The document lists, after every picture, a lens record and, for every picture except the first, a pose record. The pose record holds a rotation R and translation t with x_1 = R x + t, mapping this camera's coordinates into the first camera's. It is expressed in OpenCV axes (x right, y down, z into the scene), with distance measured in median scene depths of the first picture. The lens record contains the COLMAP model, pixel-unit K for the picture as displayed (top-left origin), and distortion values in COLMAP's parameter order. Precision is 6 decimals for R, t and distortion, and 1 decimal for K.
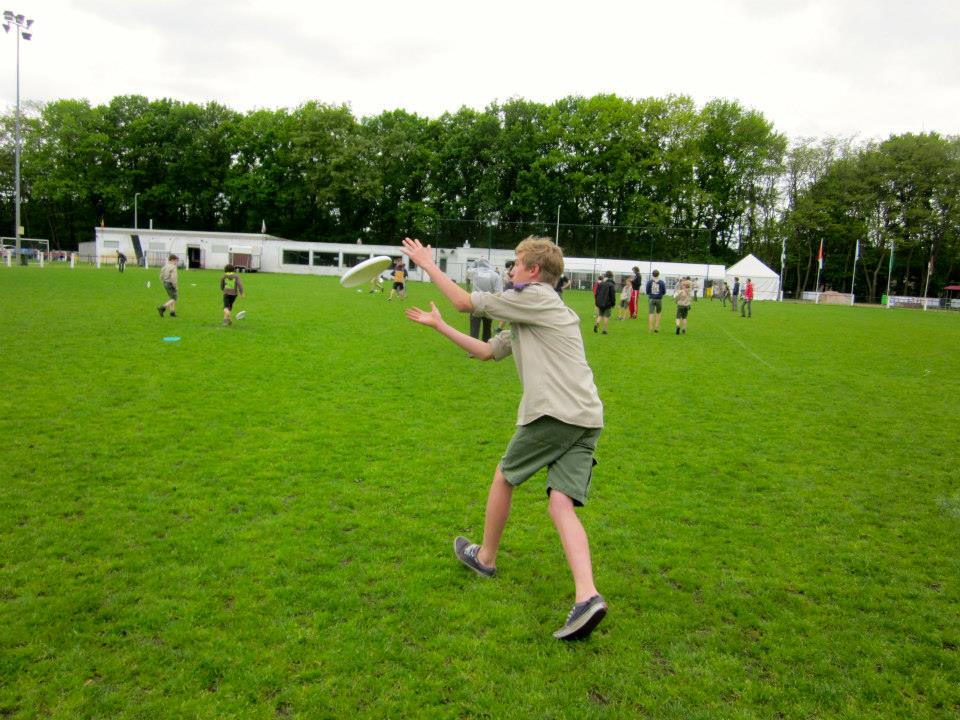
lens RADIAL K [[807.1, 0, 484.9], [0, 807.1, 355.4], [0, 0, 1]] dist [-0.034350, 0.001397]
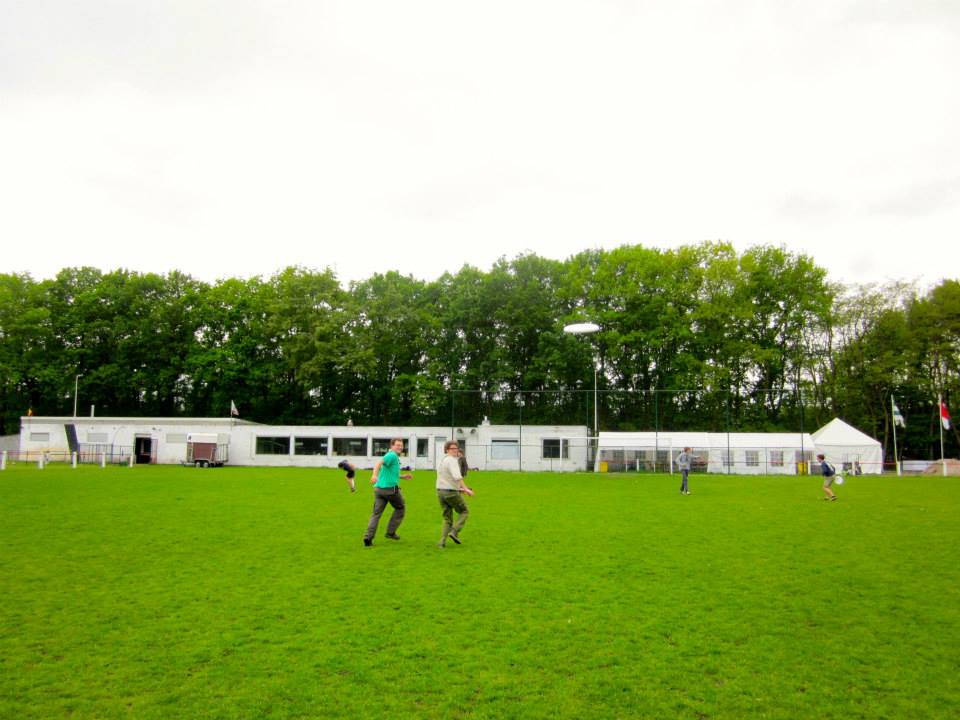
lens RADIAL K [[807.1, 0, 484.9], [0, 807.1, 355.4], [0, 0, 1]] dist [-0.034350, 0.001397]
pose [[0.998400, -0.035526, 0.043984, -0.048372], [0.044377, 0.974430, -0.220264, -0.020148], [-0.035034, 0.221863, 0.974448, 0.166931]]
